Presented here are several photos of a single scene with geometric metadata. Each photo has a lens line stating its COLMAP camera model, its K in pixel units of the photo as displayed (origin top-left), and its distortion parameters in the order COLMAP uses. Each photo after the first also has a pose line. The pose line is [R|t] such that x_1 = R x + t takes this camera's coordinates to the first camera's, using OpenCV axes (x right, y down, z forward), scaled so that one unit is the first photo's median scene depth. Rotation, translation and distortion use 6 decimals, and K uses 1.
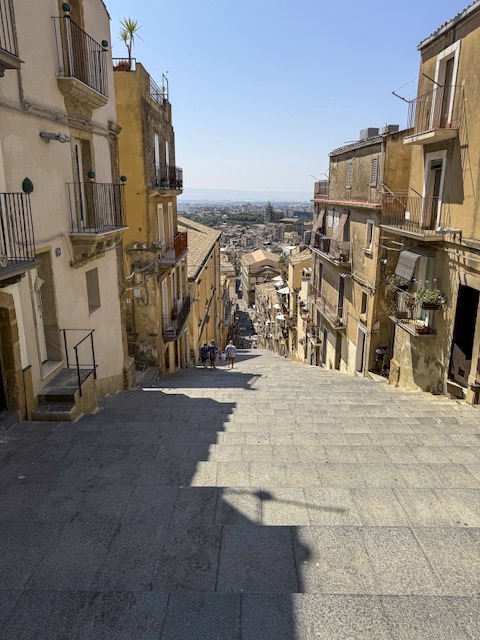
lens RADIAL K [[464.8, 0, 243.1], [0, 464.8, 317.0], [0, 0, 1]] dist [0.004119, -0.034419]
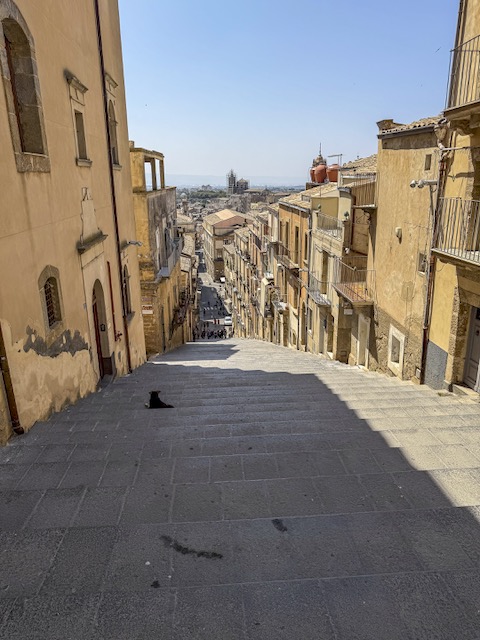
lens RADIAL K [[464.8, 0, 239.2], [0, 464.8, 320.3], [0, 0, 1]] dist [0.004119, -0.034419]
pose [[0.996874, -0.043059, 0.066239, -0.015843], [0.040593, 0.998447, 0.038144, 0.139368], [-0.067778, -0.035336, 0.997074, 2.381141]]
